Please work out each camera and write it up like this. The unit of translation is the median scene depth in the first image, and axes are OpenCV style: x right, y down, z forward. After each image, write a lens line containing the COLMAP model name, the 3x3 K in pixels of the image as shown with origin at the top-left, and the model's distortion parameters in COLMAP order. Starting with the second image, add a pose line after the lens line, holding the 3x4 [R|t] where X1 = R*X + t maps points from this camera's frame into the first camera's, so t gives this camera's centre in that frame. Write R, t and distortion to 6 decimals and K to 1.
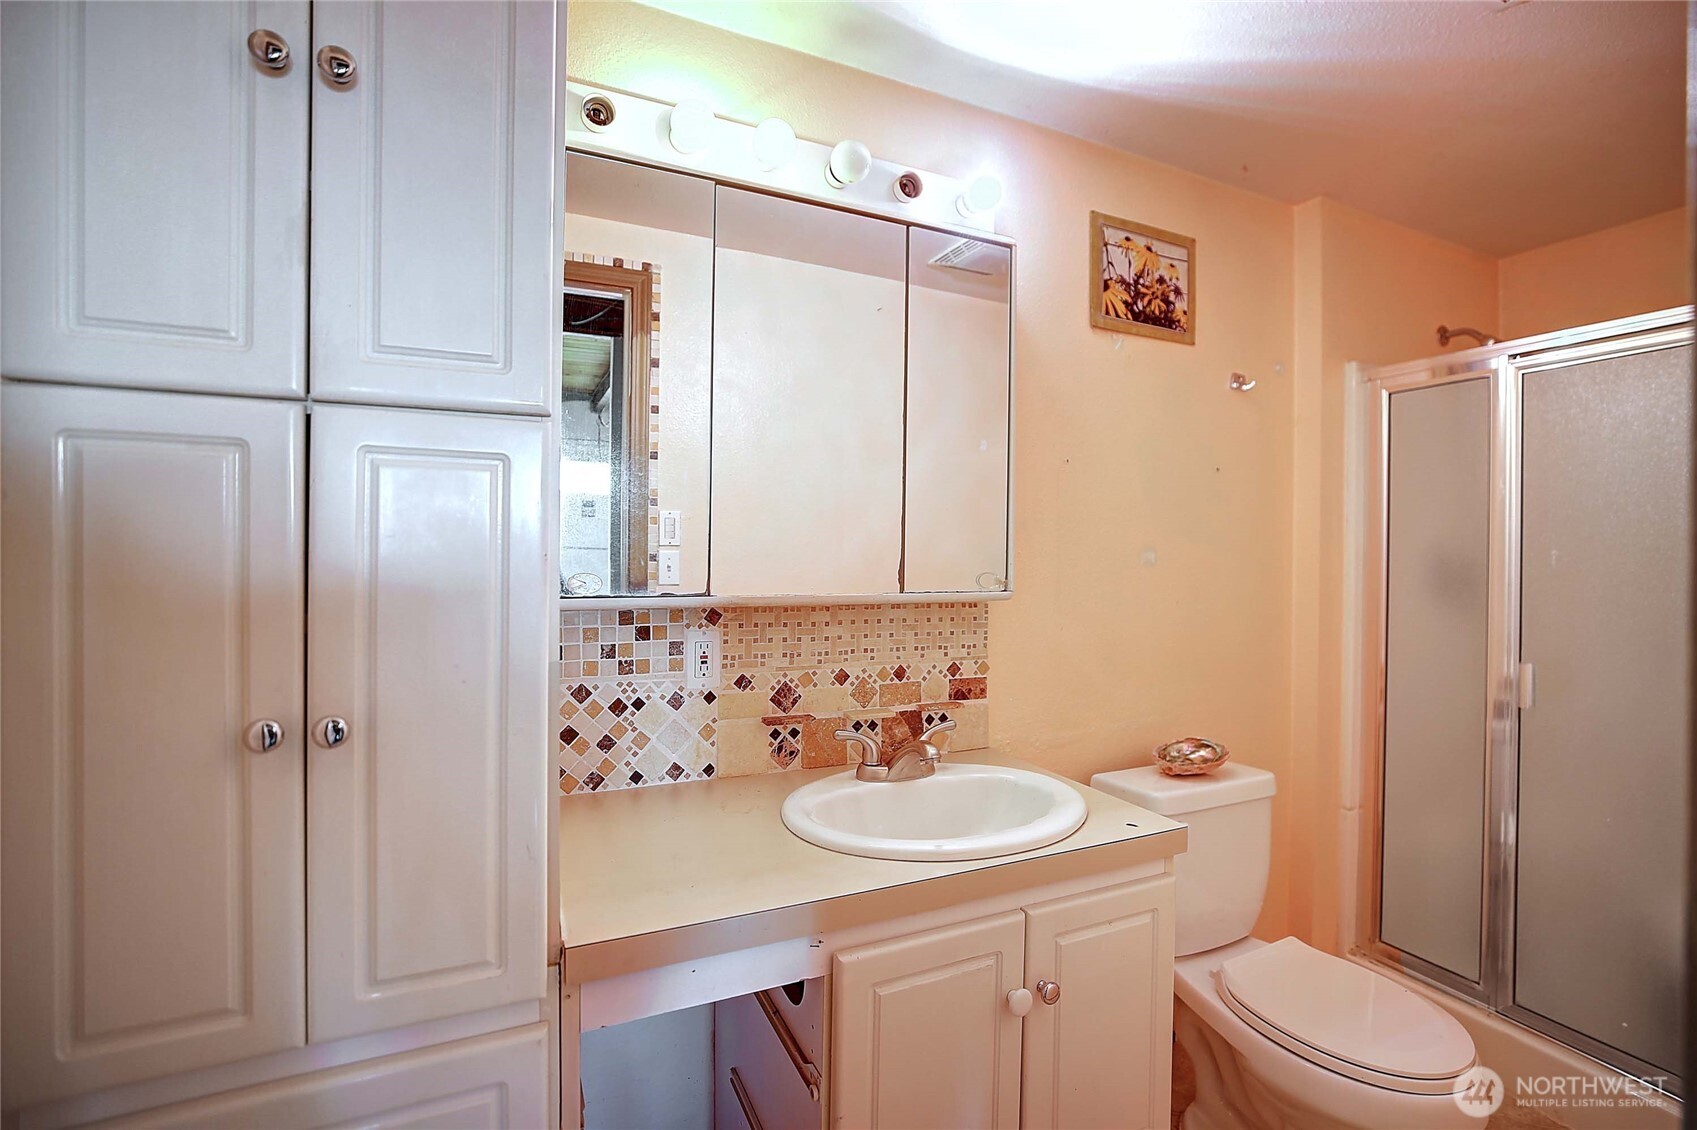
lens RADIAL K [[778.2, 0, 873.5], [0, 778.2, 539.3], [0, 0, 1]] dist [-0.011946, 0.001115]
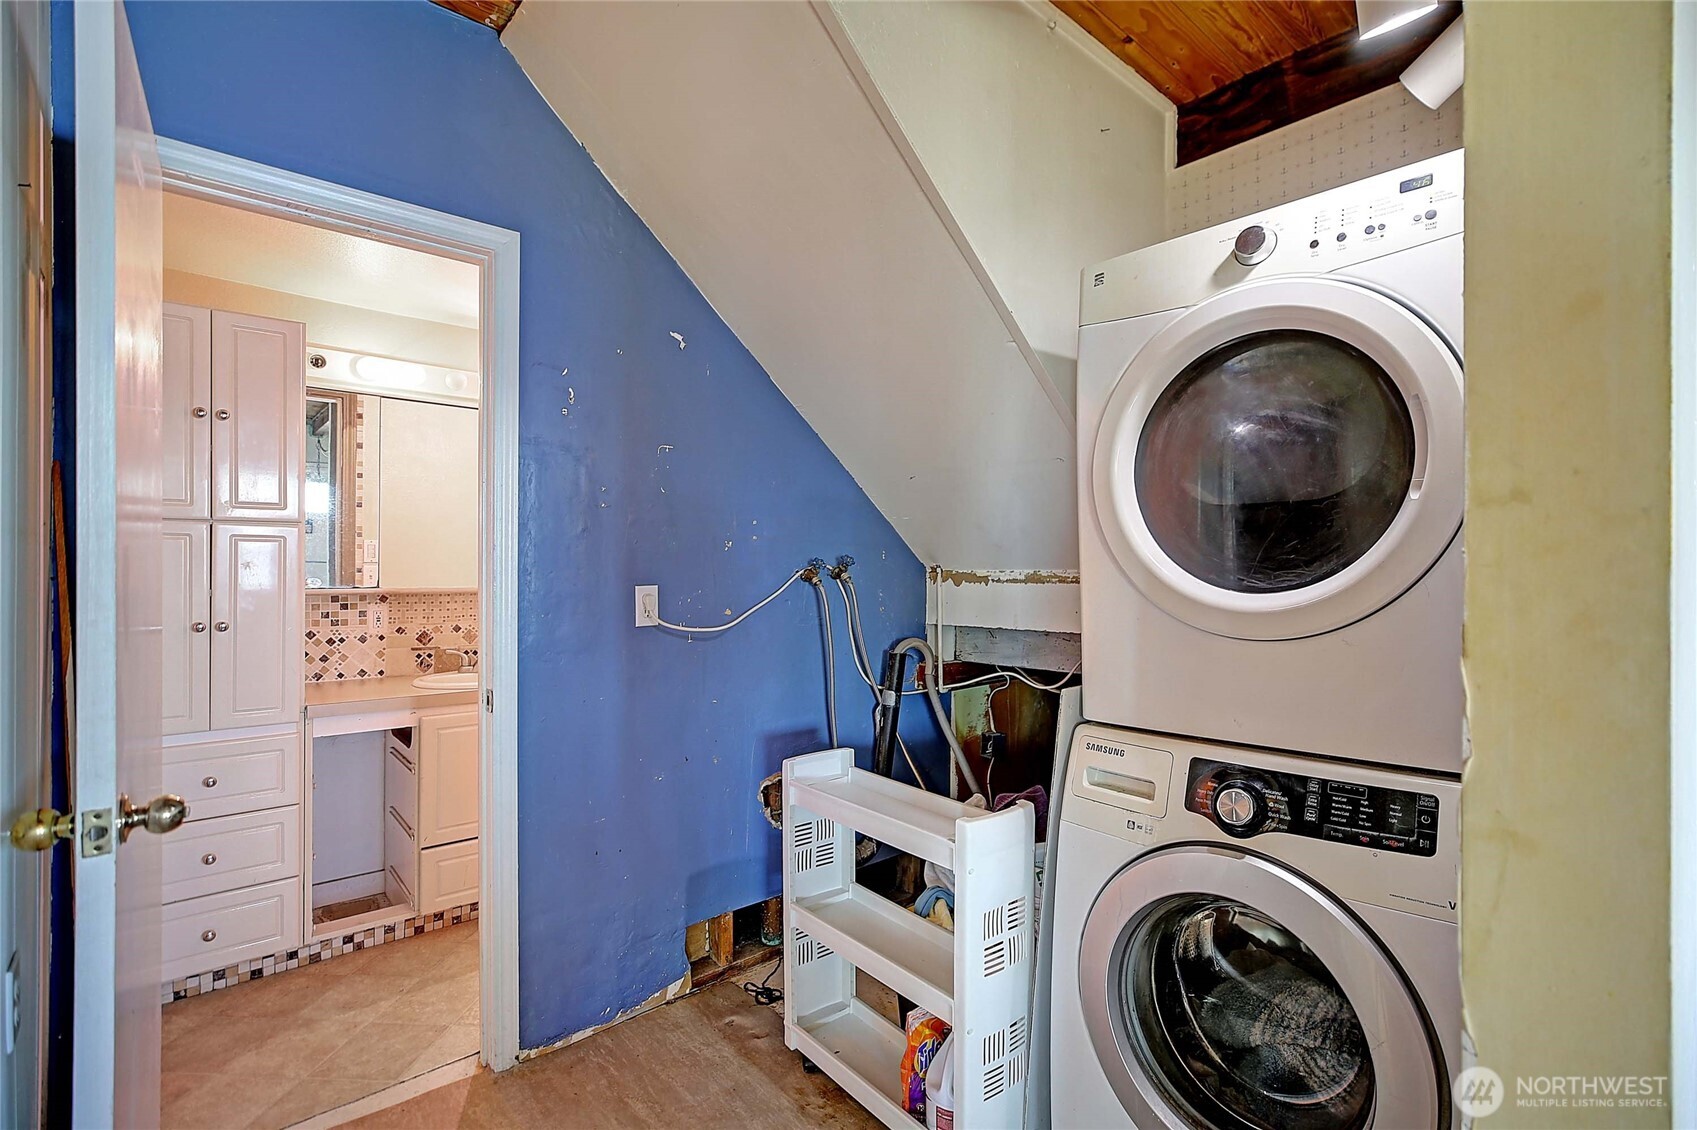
lens RADIAL K [[779.8, 0, 858.6], [0, 779.8, 561.6], [0, 0, 1]] dist [-0.003059, -0.000139]
pose [[0.964530, -0.000853, 0.263973, 0.469831], [-0.002638, 0.999914, 0.012873, -0.028938], [-0.263961, -0.013113, 0.964444, -1.339025]]
